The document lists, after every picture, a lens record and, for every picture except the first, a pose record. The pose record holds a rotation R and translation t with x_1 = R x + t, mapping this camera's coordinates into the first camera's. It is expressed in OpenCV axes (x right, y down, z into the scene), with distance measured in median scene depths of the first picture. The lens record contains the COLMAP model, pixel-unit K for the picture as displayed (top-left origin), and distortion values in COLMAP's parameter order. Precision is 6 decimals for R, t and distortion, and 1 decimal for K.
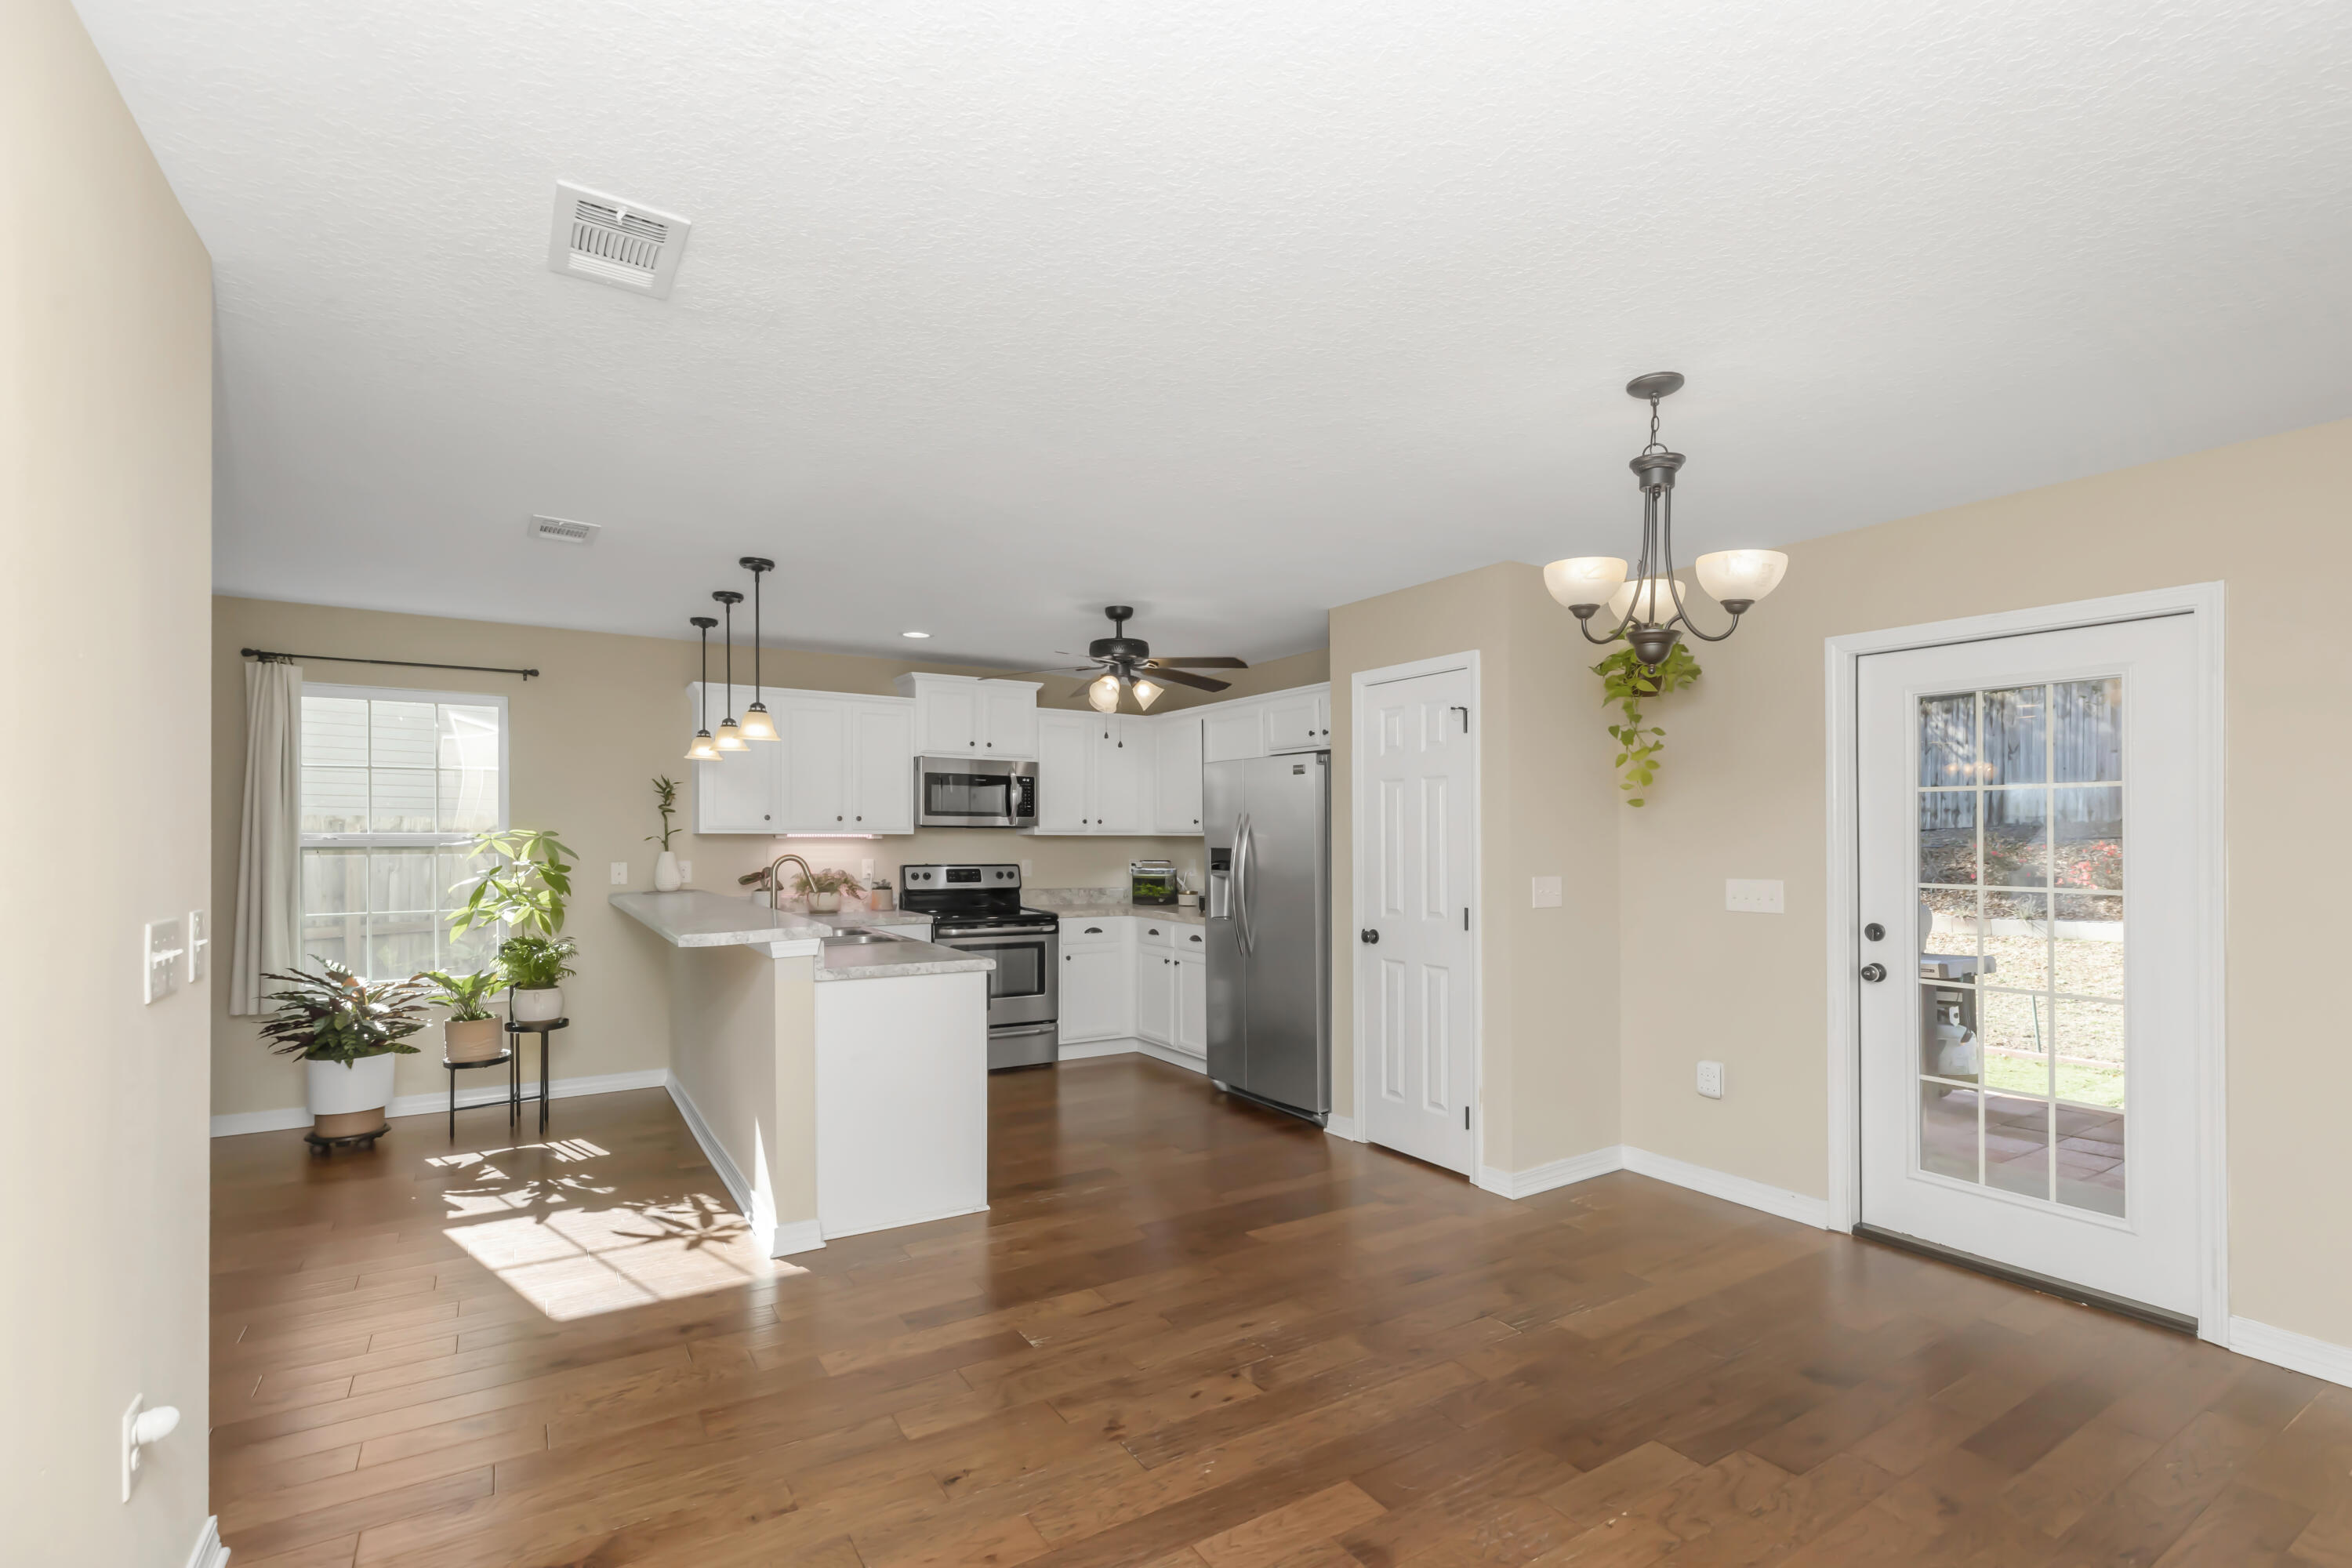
lens RADIAL K [[1068.6, 0, 1194.0], [0, 1068.6, 833.3], [0, 0, 1]] dist [0.005582, -0.001038]
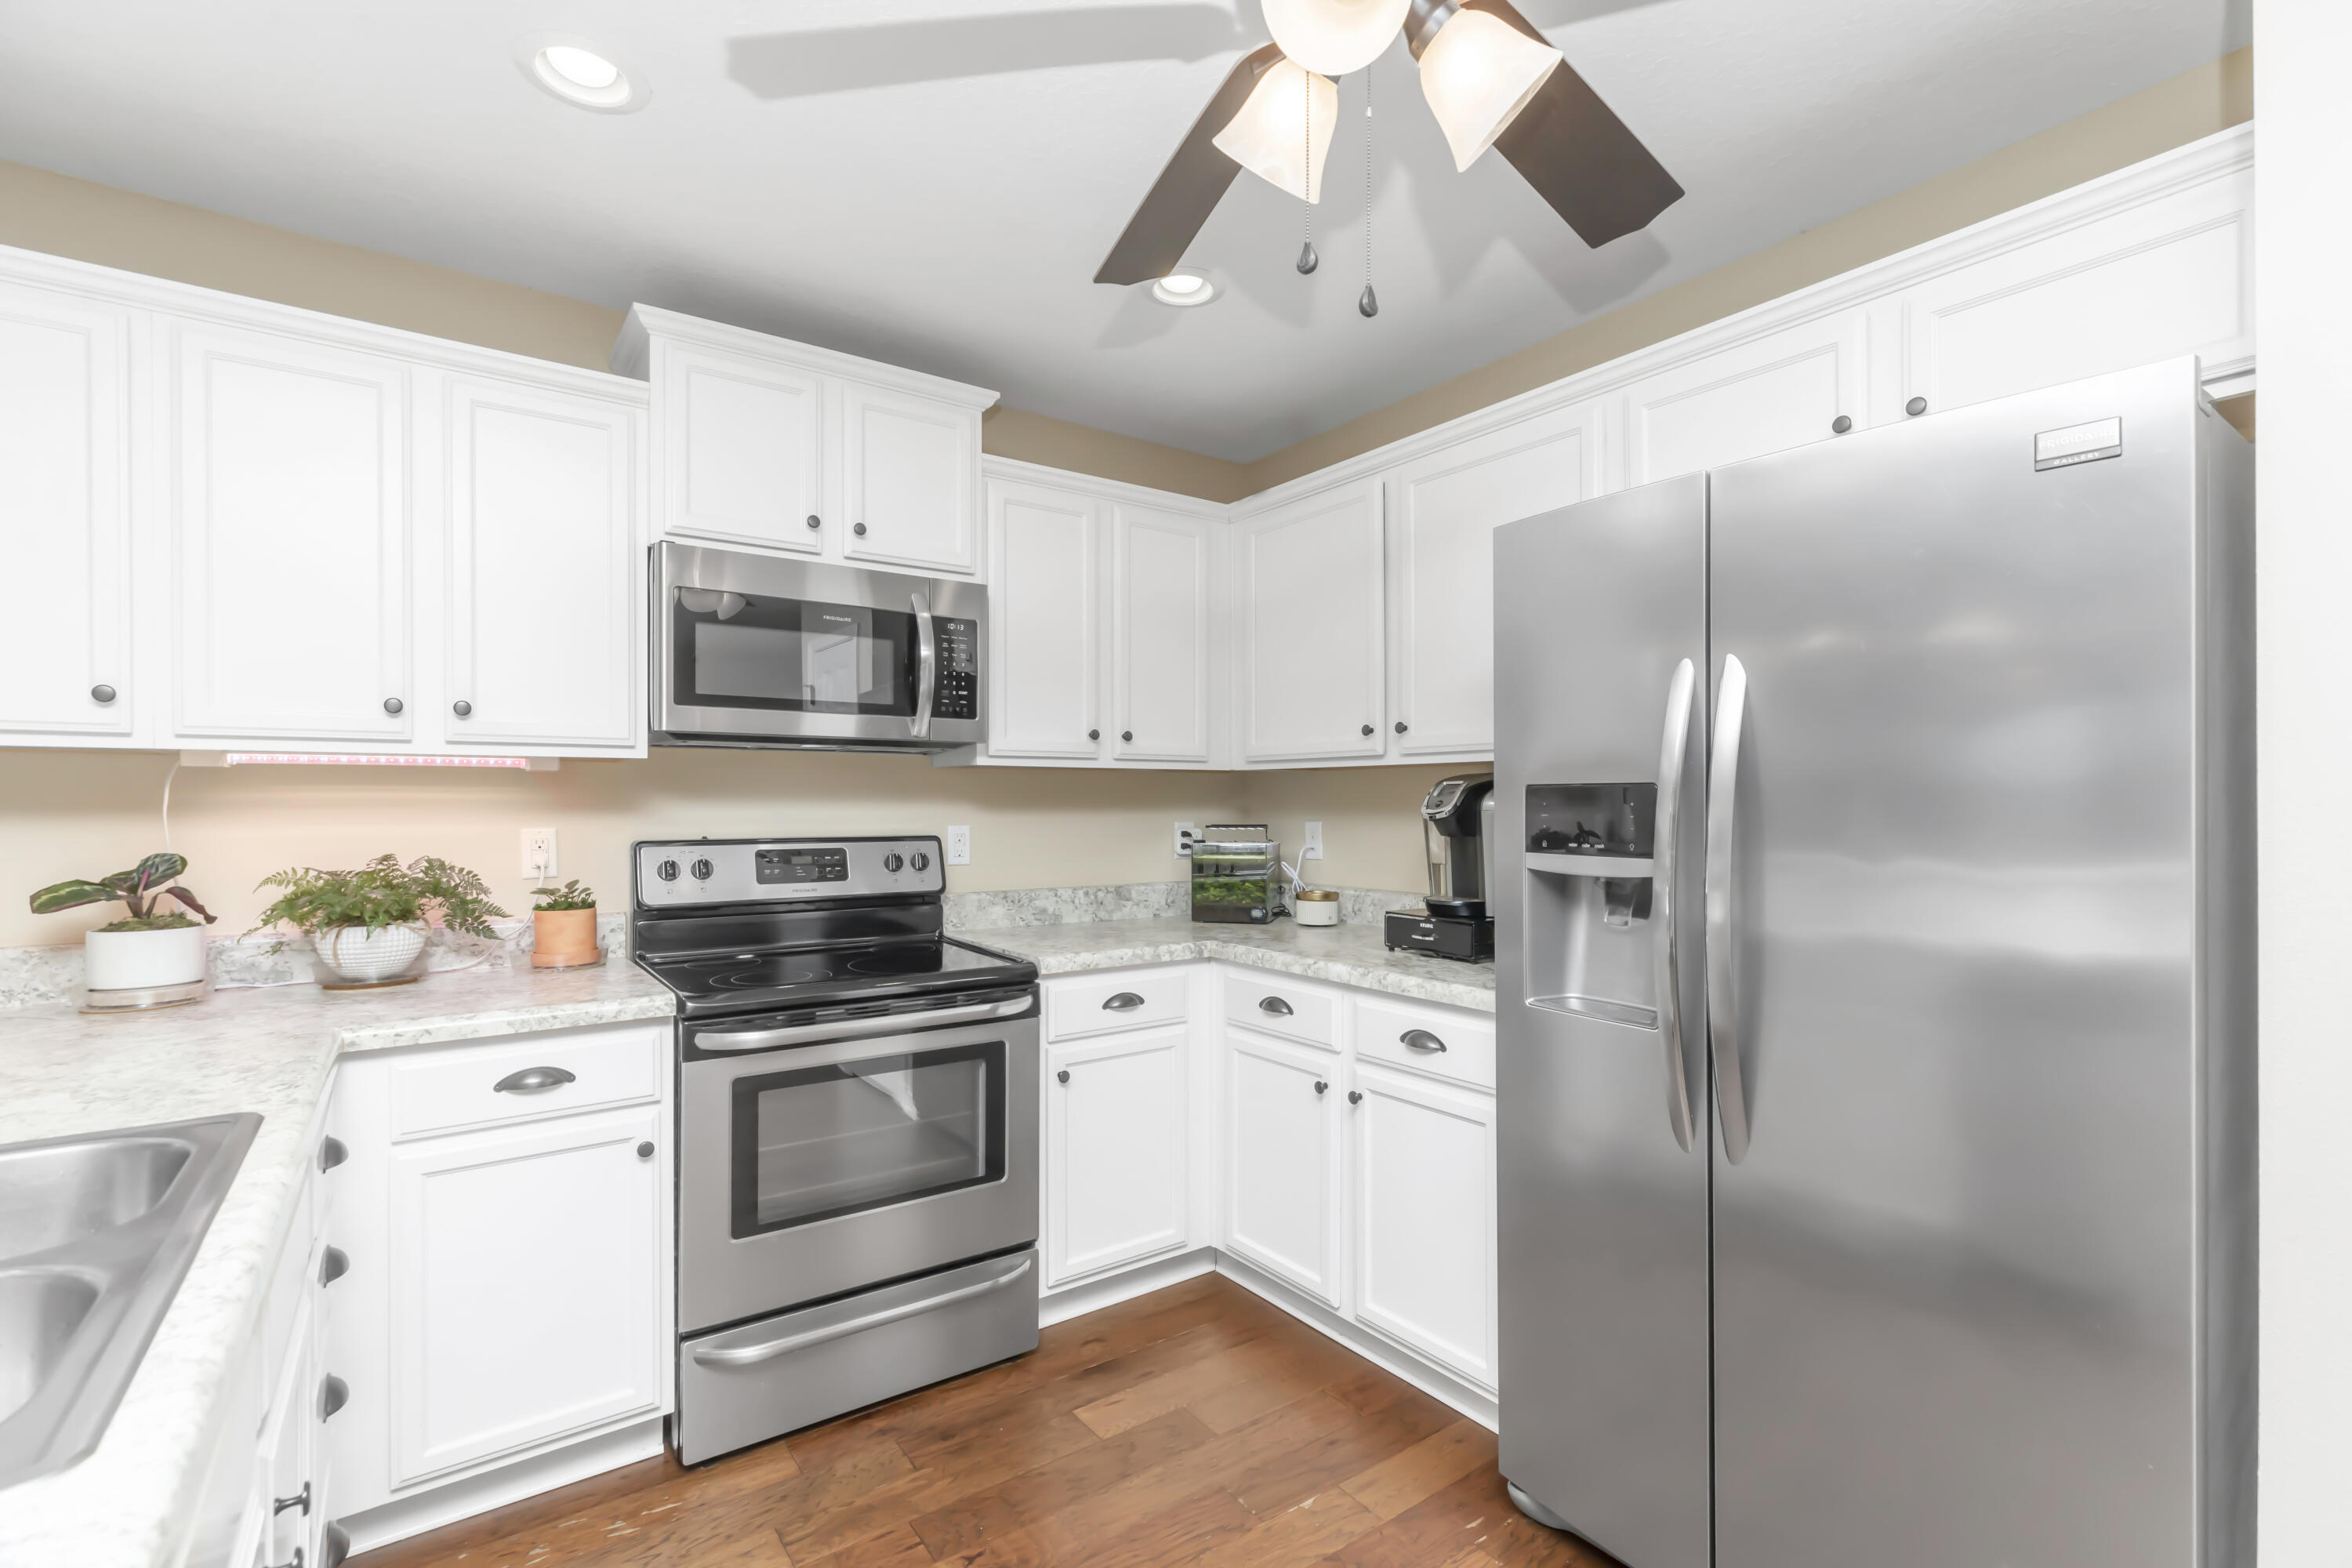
lens RADIAL K [[1056.6, 0, 1202.0], [0, 1056.6, 800.5], [0, 0, 1]] dist [-0.001265, 0.000043]
pose [[0.998269, -0.003188, 0.058725, -0.098018], [0.002916, 0.999985, 0.004718, 0.014906], [-0.058739, -0.004539, 0.998263, 0.665365]]
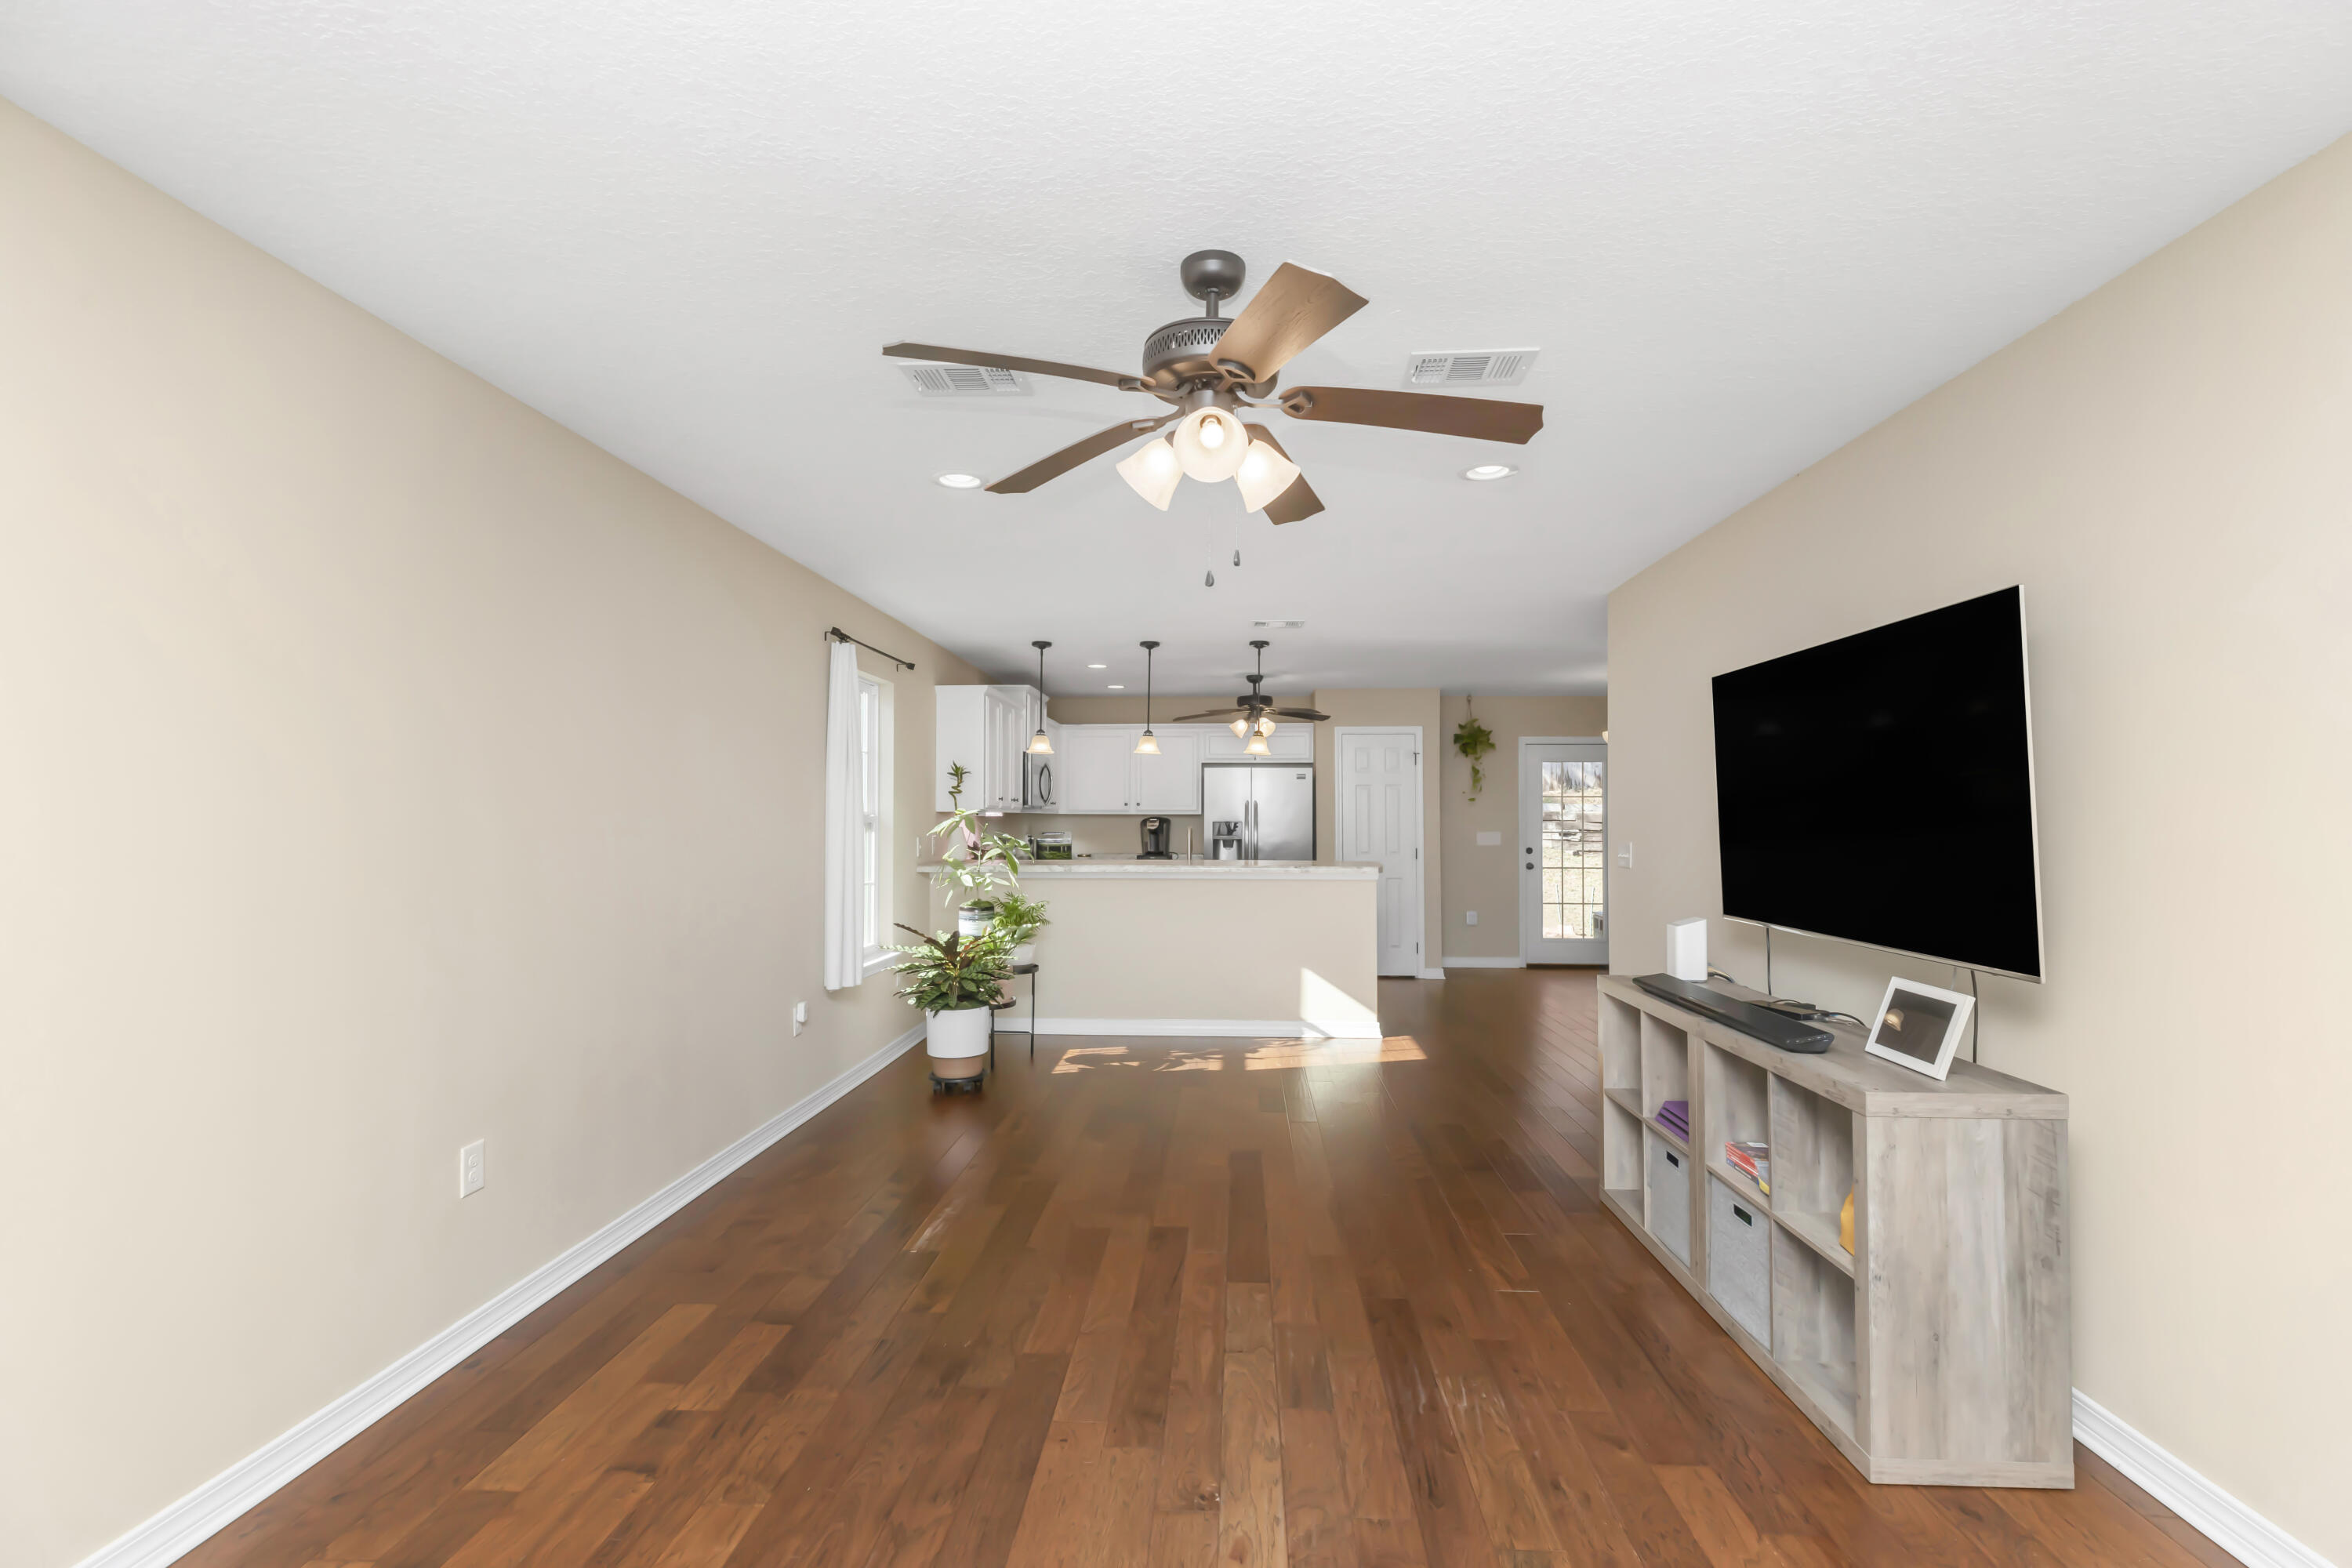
lens RADIAL K [[1056.6, 0, 1190.6], [0, 1056.6, 800.8], [0, 0, 1]] dist [-0.001265, 0.000043]
pose [[0.577155, 0.012334, 0.816541, -1.244617], [0.000119, 0.999885, -0.015188, 0.005823], [-0.816635, 0.008863, 0.577087, 0.120007]]
